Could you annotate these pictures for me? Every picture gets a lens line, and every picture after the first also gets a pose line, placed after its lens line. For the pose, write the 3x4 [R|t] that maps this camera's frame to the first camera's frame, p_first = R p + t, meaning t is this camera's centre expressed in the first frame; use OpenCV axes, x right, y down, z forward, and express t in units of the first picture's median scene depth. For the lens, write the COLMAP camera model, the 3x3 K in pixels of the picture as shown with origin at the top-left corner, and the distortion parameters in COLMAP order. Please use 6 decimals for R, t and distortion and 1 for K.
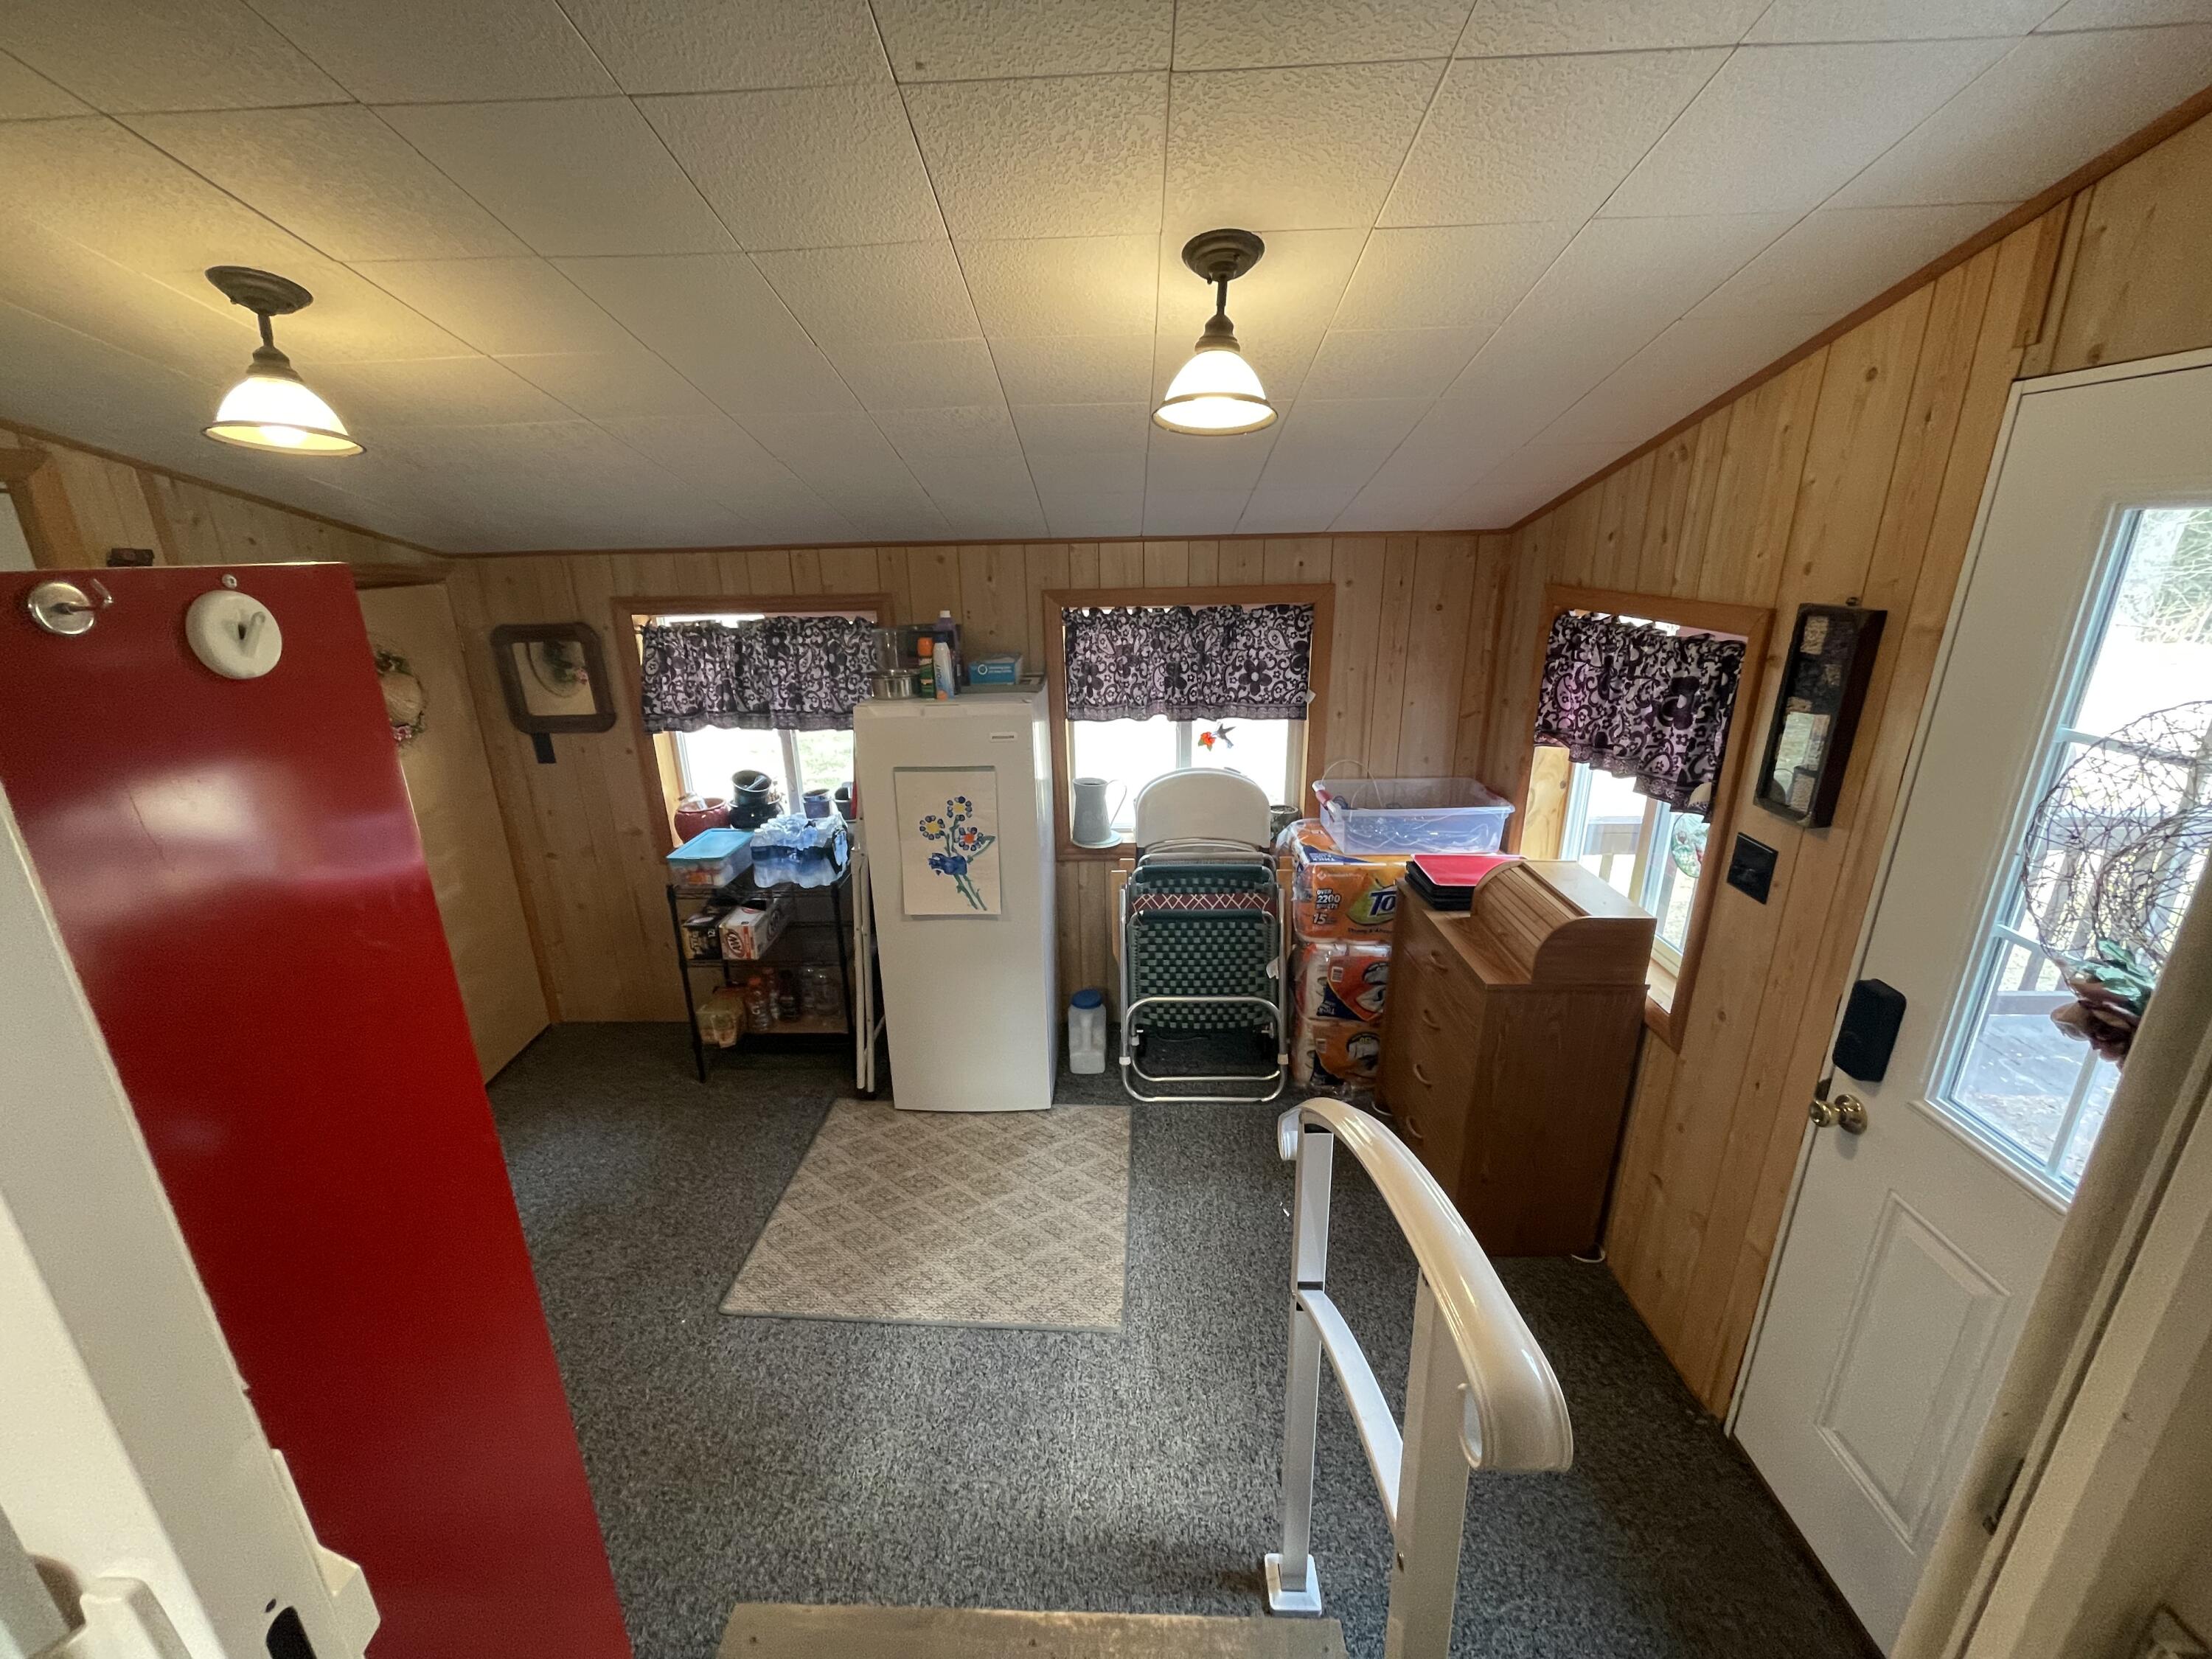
lens RADIAL K [[898.3, 0, 1092.9], [0, 898.3, 828.7], [0, 0, 1]] dist [-0.000818, 0.000081]
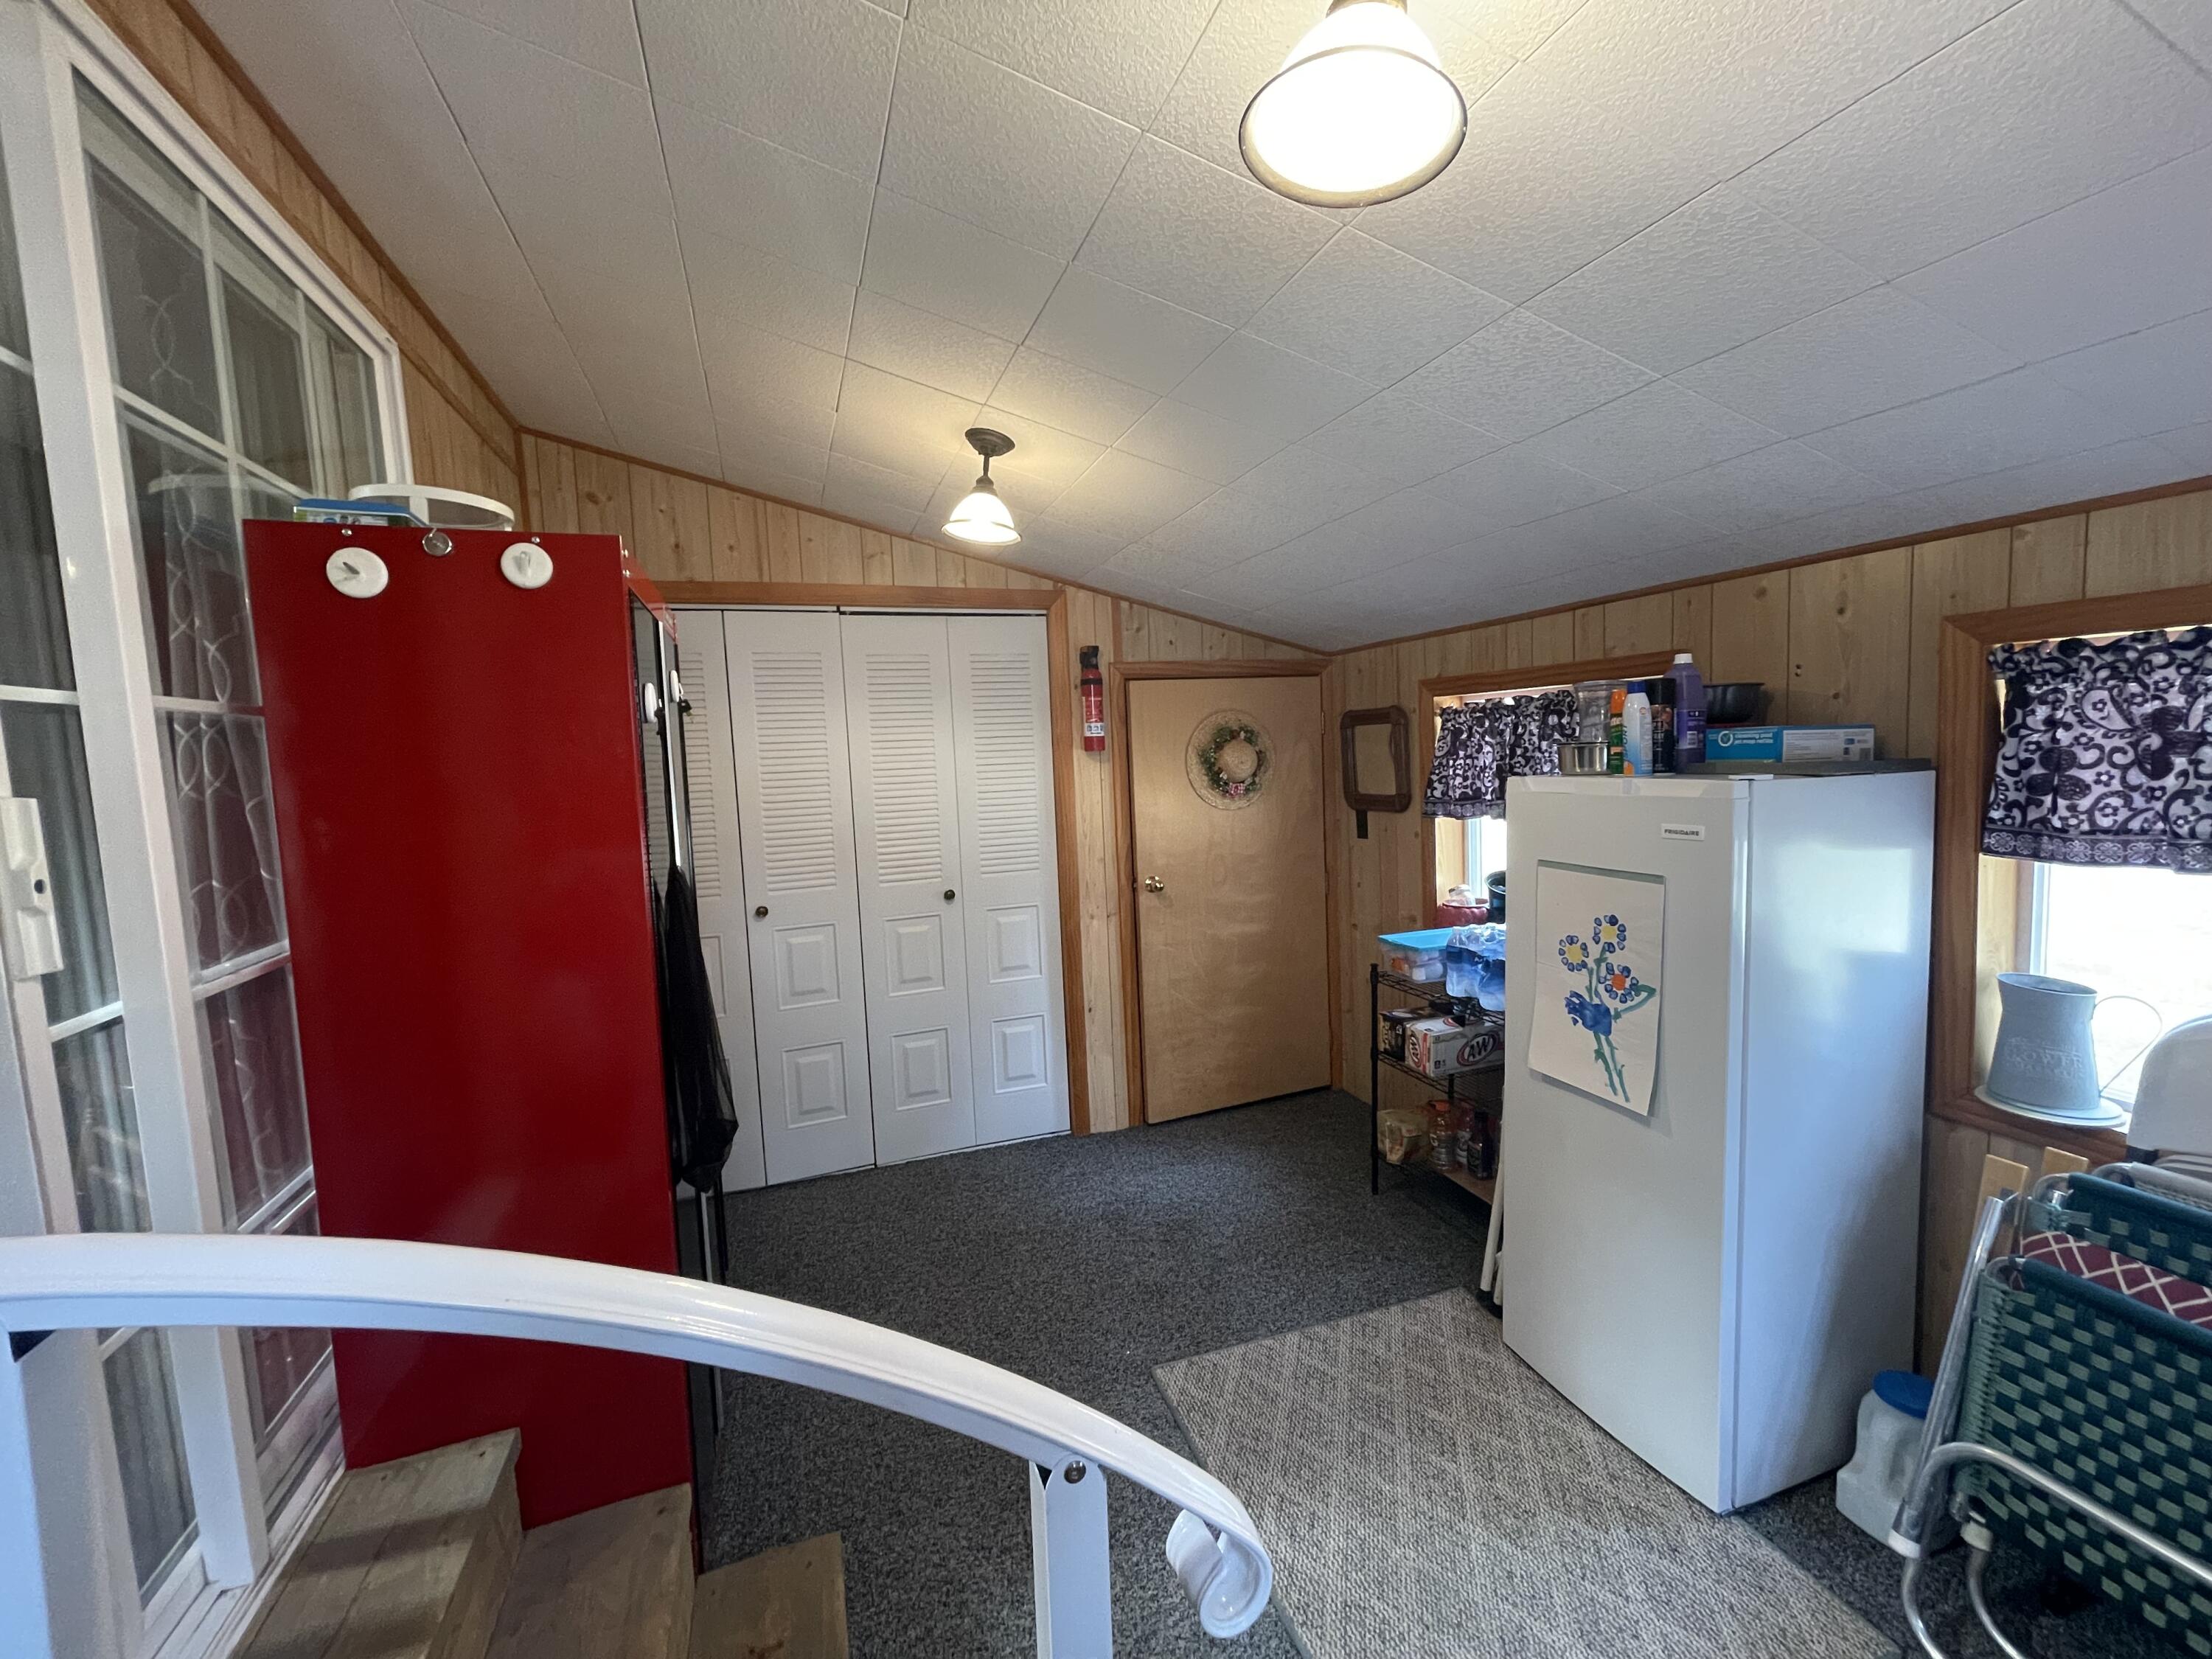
lens RADIAL K [[898.3, 0, 1092.9], [0, 898.3, 828.7], [0, 0, 1]] dist [-0.000818, 0.000081]
pose [[0.343116, 0.087661, -0.935193, 0.299731], [-0.260098, 0.965570, -0.004919, 0.005176], [0.902563, 0.244929, 0.354103, 0.348260]]
